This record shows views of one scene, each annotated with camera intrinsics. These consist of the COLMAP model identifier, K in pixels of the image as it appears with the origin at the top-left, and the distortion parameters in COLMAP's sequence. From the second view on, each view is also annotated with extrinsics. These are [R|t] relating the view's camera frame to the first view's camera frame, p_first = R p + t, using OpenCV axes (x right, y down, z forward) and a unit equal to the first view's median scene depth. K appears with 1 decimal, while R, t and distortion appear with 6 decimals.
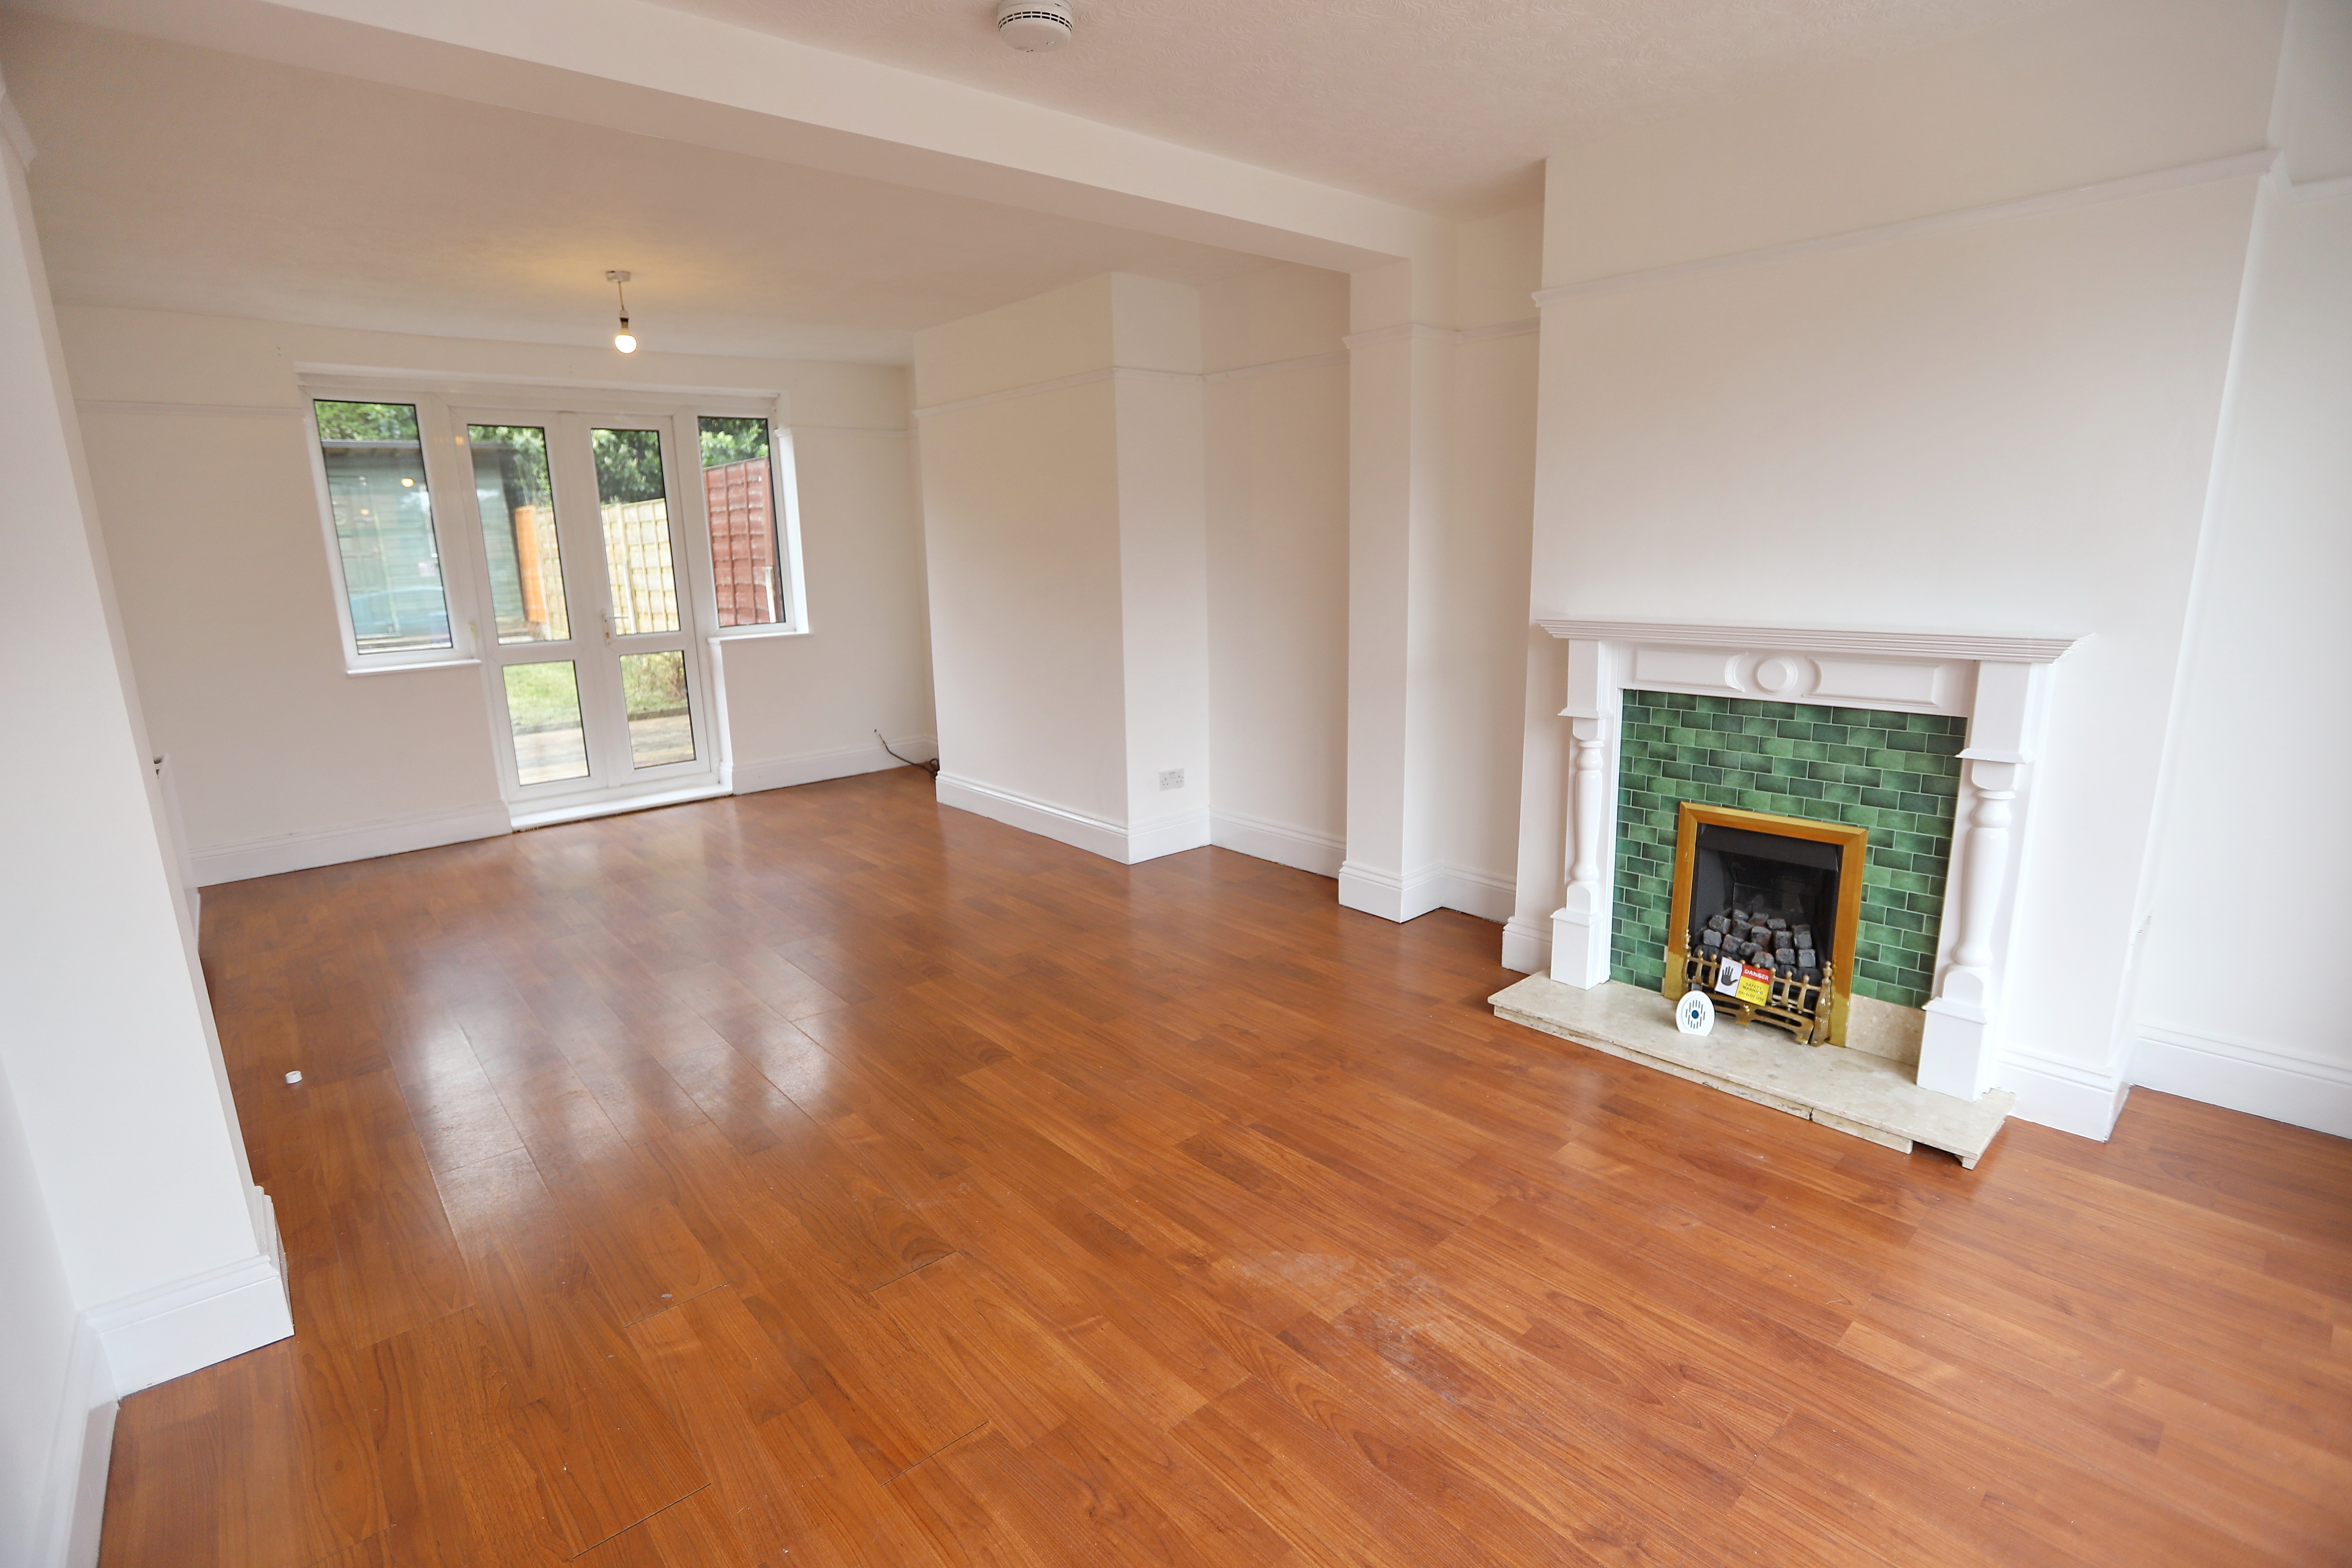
lens RADIAL K [[1087.1, 0, 1159.4], [0, 1087.1, 782.2], [0, 0, 1]] dist [-0.036260, 0.009704]
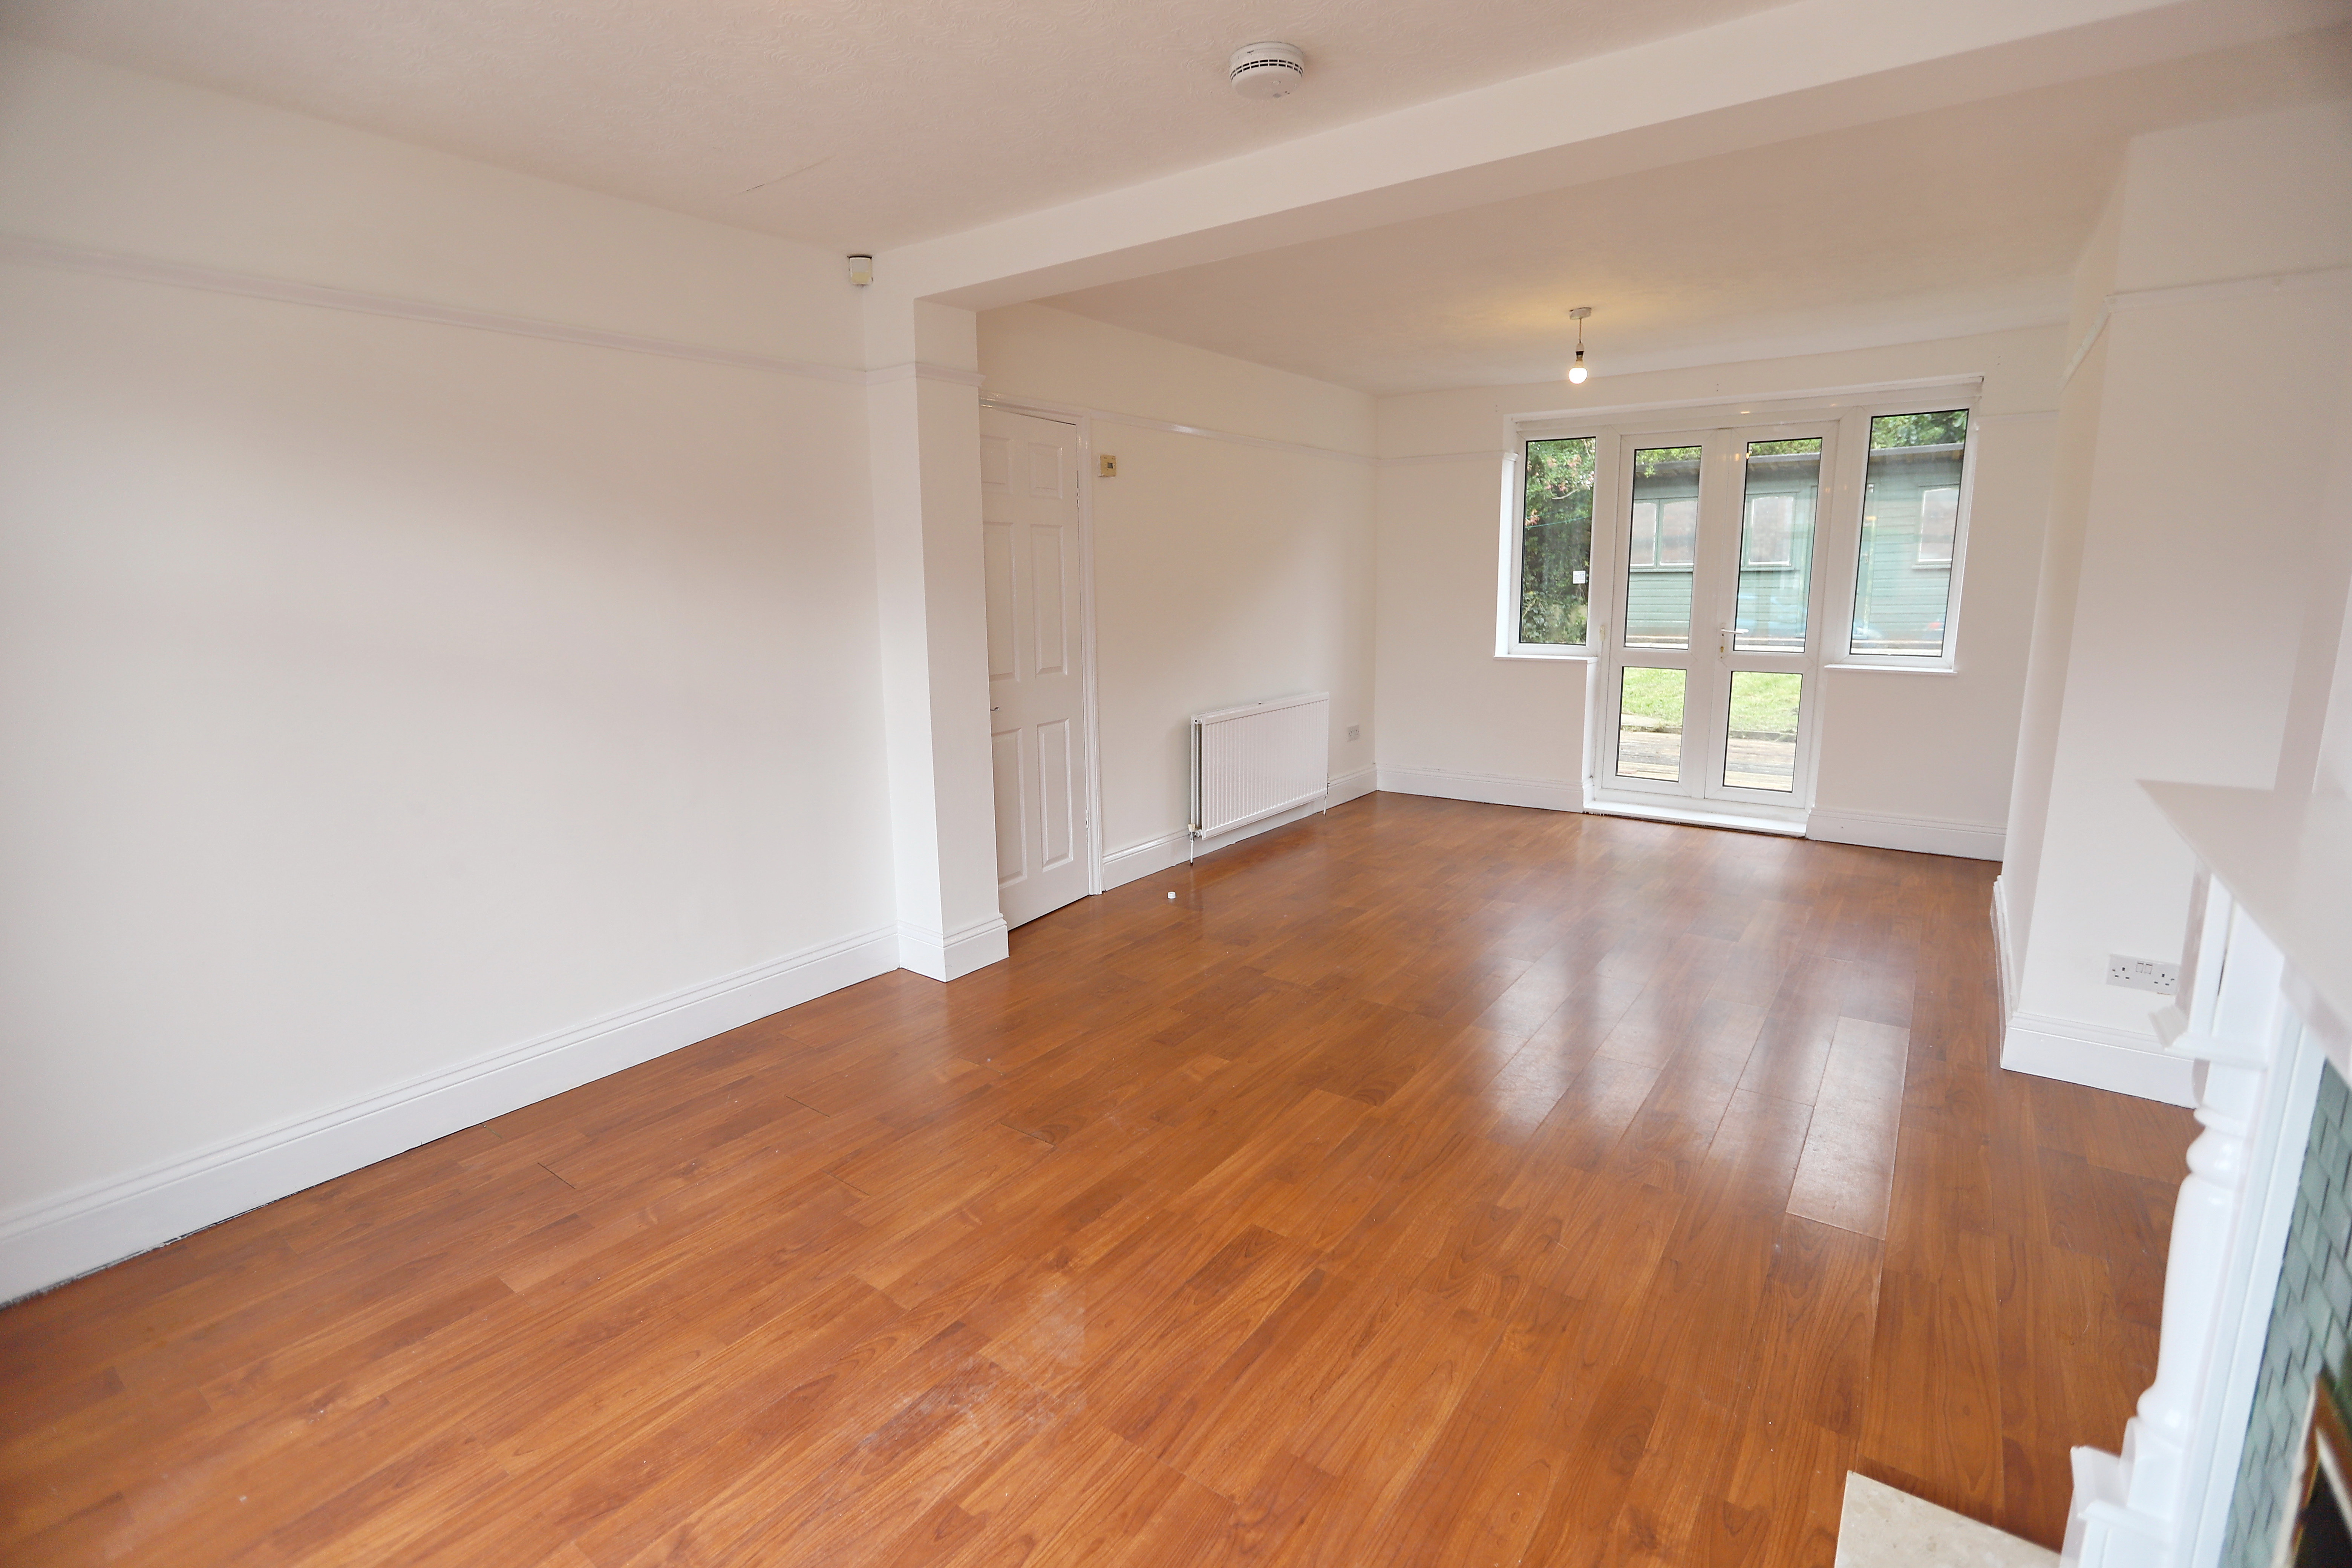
lens RADIAL K [[1087.1, 0, 1160.5], [0, 1087.1, 773.4], [0, 0, 1]] dist [-0.036260, 0.009704]
pose [[0.213207, 0.192530, -0.957849, 1.026770], [-0.199231, 0.968358, 0.150296, -0.206528], [0.956478, 0.158789, 0.244819, 0.805509]]
